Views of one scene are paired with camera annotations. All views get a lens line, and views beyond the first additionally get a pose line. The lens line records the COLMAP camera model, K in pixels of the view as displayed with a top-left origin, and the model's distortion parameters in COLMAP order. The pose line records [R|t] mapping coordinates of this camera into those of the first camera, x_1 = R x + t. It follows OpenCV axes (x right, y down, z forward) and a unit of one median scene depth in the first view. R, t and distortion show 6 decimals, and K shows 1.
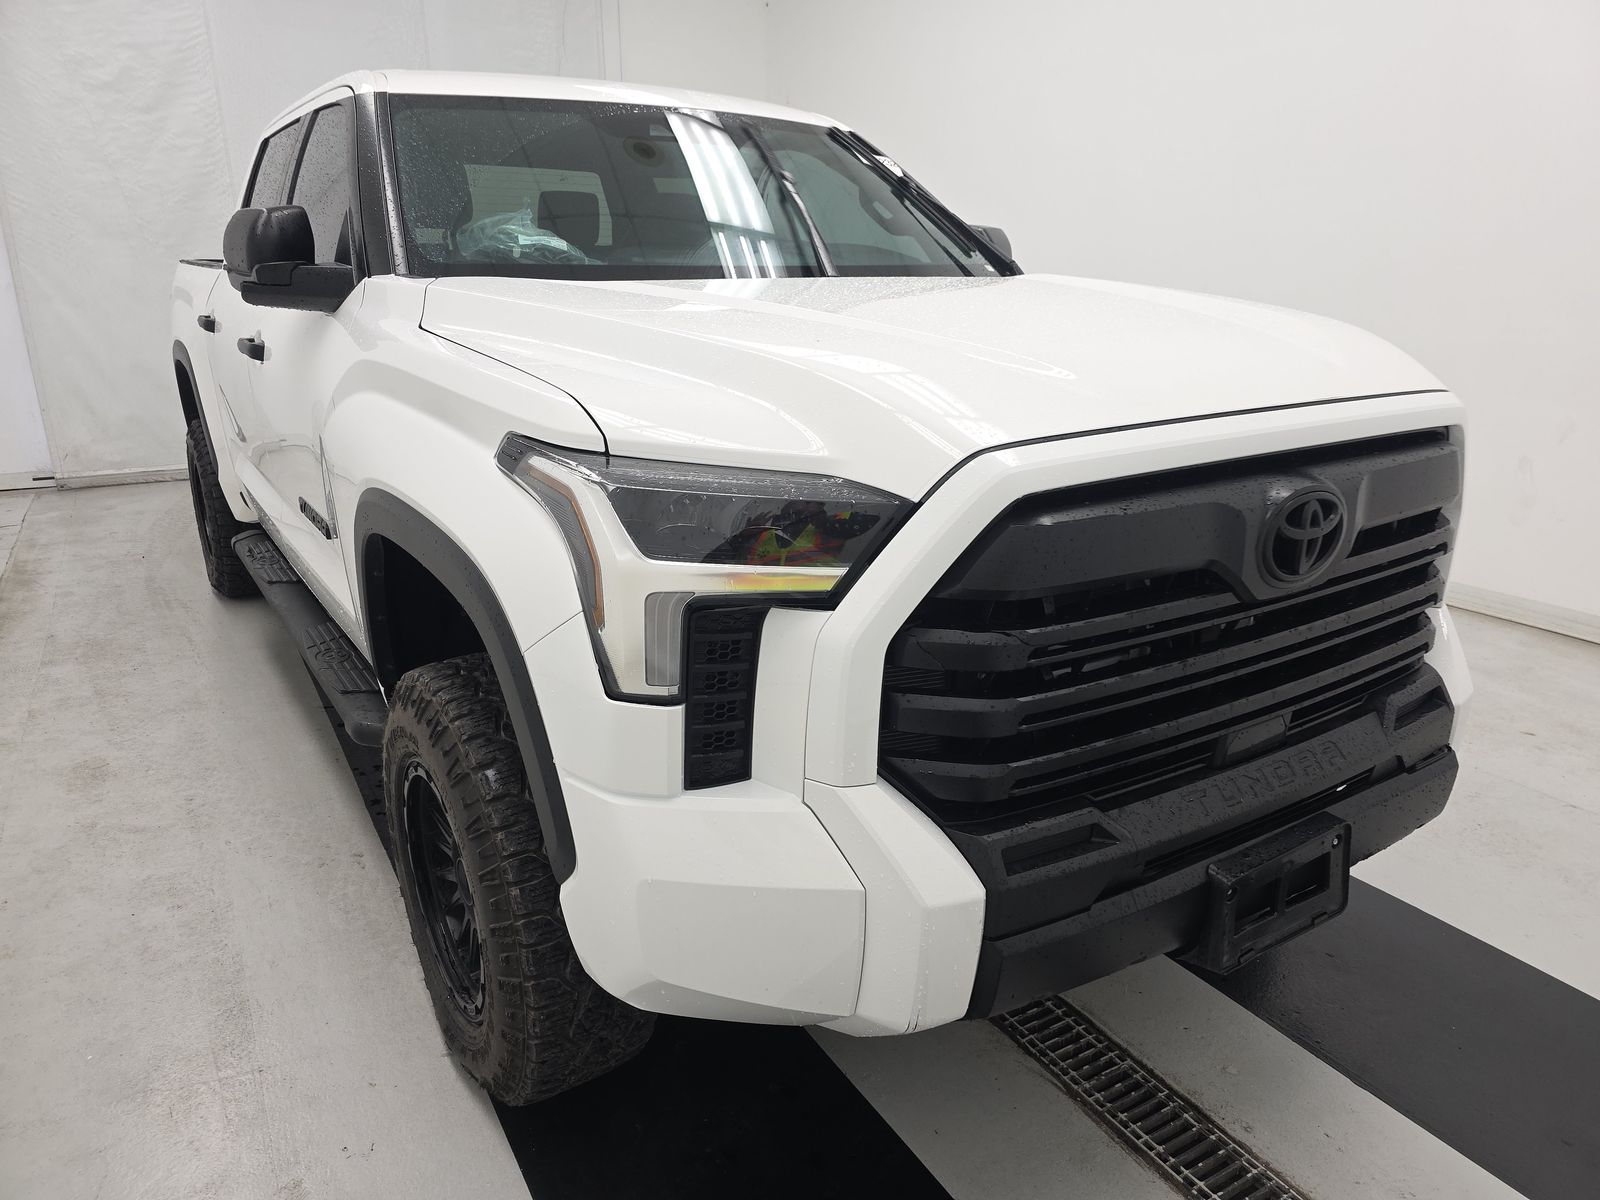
lens RADIAL K [[1081.7, 0, 800.0], [0, 1081.7, 600.0], [0, 0, 1]] dist [0.069988, -0.066100]
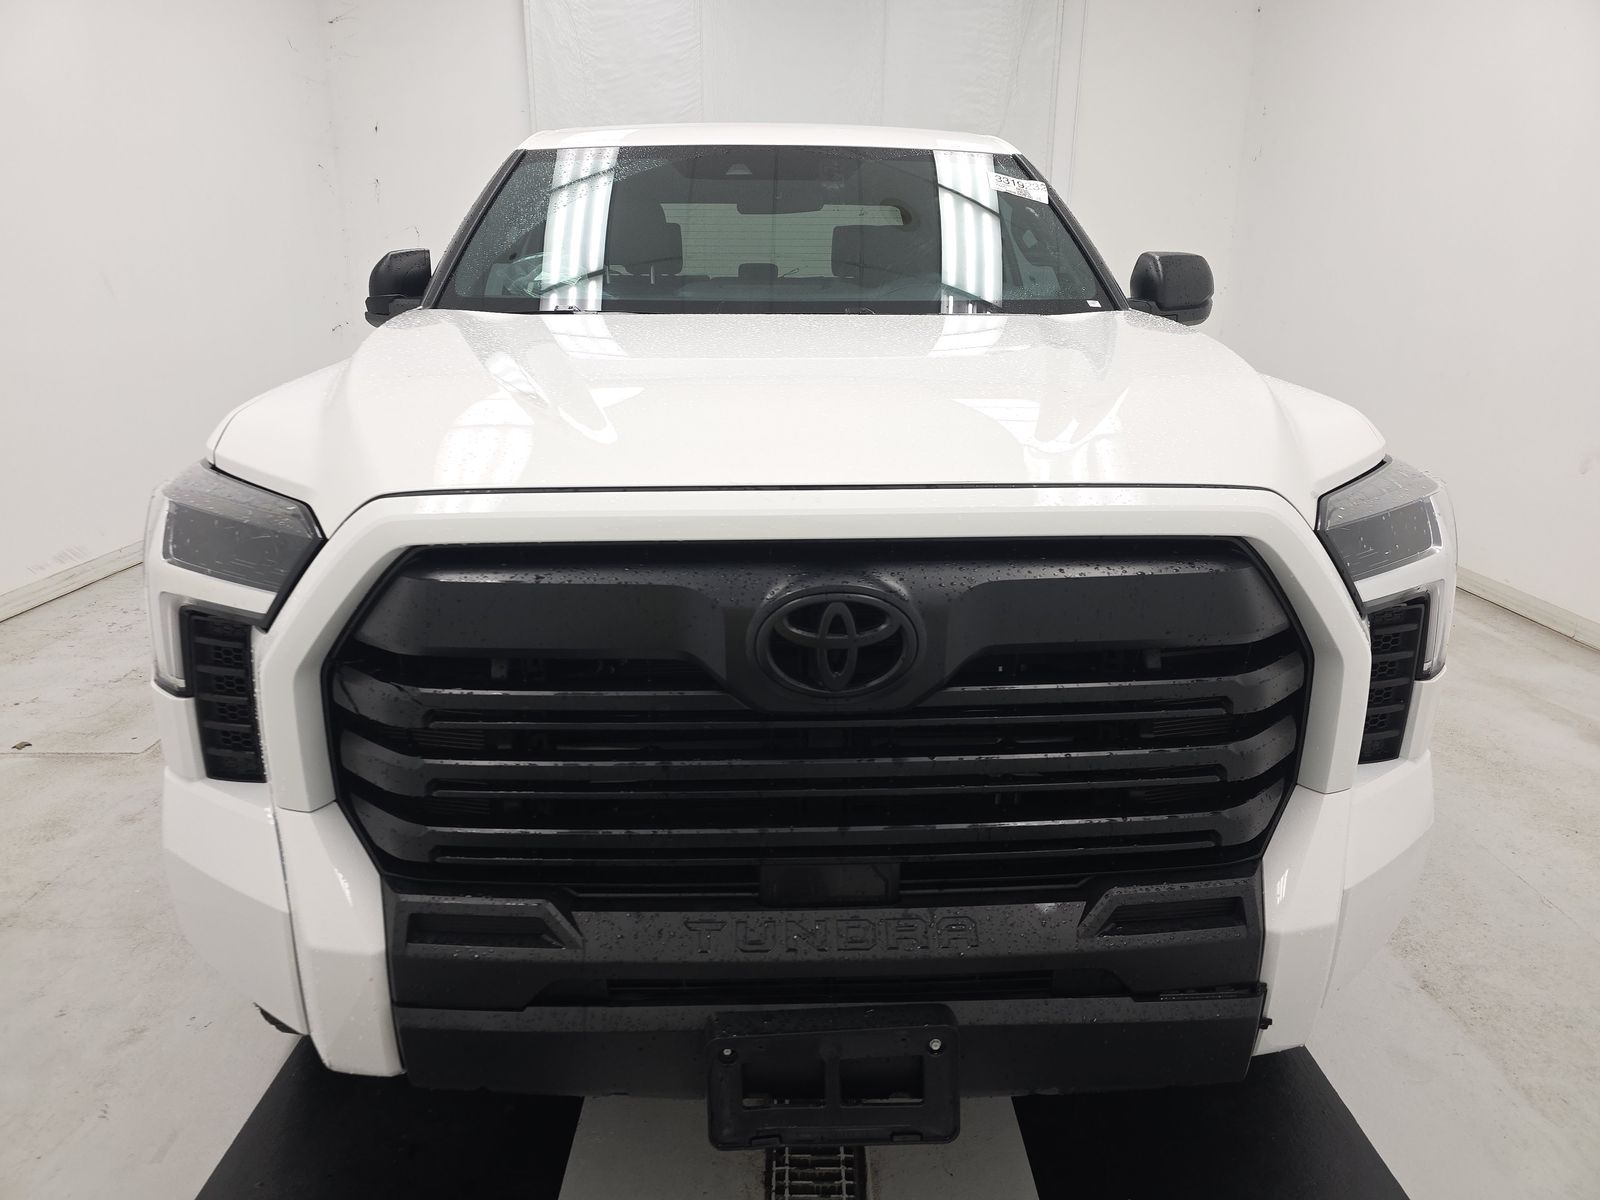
lens RADIAL K [[1055.8, 0, 800.0], [0, 1055.8, 600.0], [0, 0, 1]] dist [0.103309, -0.102665]
pose [[0.853697, 0.142585, -0.500870, 0.852753], [-0.154933, 0.987777, 0.017122, -0.104110], [0.497189, 0.062984, 0.865353, 0.315887]]
